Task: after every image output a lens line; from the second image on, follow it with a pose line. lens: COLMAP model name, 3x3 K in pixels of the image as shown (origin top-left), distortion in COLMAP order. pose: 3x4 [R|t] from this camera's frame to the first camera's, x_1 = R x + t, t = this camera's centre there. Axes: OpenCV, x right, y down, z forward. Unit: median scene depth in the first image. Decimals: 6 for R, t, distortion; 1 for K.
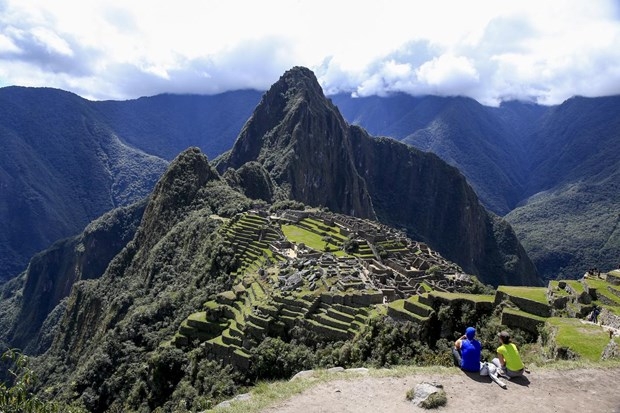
lens RADIAL K [[440.9, 0, 308.3], [0, 440.9, 208.9], [0, 0, 1]] dist [-0.080300, 0.063724]
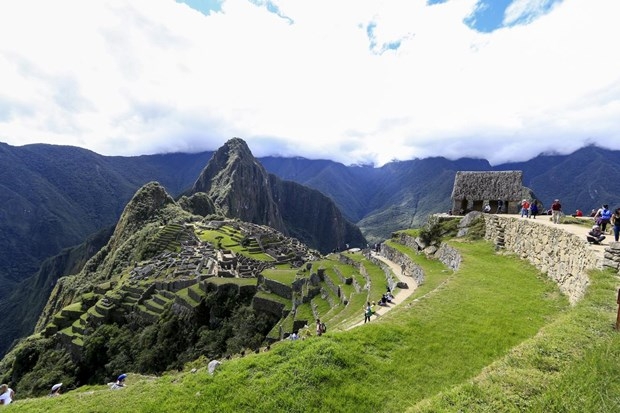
lens RADIAL K [[243.6, 0, 310.0], [0, 243.6, 209.1], [0, 0, 1]] dist [-0.009272, 0.002440]
pose [[0.973806, -0.015343, 0.226864, 0.097000], [0.027339, 0.998383, -0.049830, 0.013899], [-0.225733, 0.054727, 0.972651, 0.086097]]
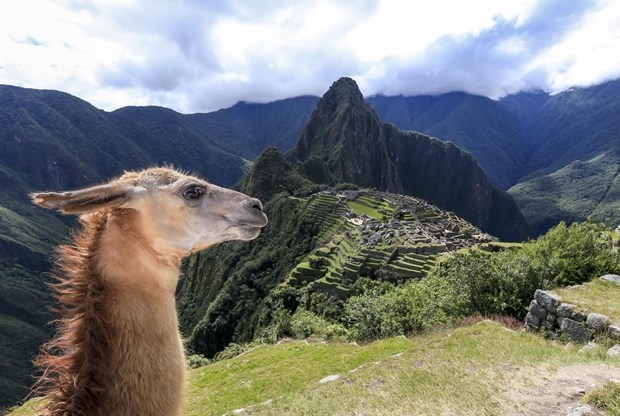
lens RADIAL K [[326.0, 0, 314.4], [0, 326.0, 239.4], [0, 0, 1]] dist [-0.009854, 0.002176]
pose [[0.994300, -0.019179, -0.104879, -0.043196], [0.034368, 0.988834, 0.145004, 0.002290], [0.100927, -0.147782, 0.983857, -0.021982]]
